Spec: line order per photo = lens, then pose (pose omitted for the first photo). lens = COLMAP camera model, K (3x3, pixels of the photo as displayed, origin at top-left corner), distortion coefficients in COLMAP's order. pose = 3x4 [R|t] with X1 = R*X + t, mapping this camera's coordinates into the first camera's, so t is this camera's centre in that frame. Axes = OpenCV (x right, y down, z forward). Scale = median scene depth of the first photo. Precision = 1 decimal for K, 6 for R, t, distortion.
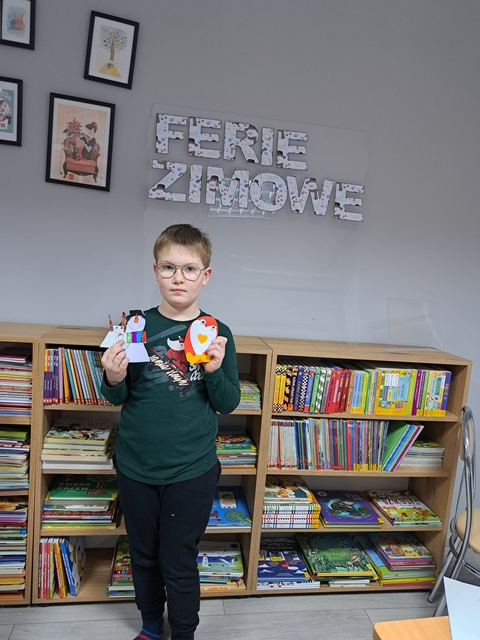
lens RADIAL K [[445.2, 0, 242.3], [0, 445.2, 331.1], [0, 0, 1]] dist [0.040607, -0.038019]
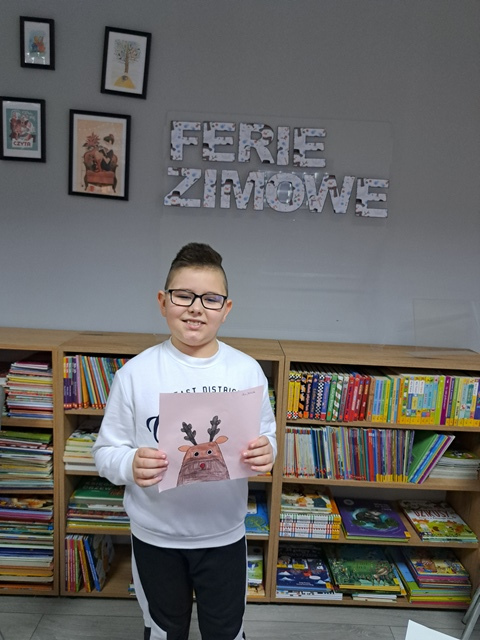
lens RADIAL K [[445.2, 0, 244.6], [0, 445.2, 322.0], [0, 0, 1]] dist [0.040607, -0.038019]
pose [[0.989654, -0.010053, -0.143120, 0.112801], [0.011728, 0.999872, 0.010871, -0.041715], [0.142992, -0.012437, 0.989646, 0.020041]]
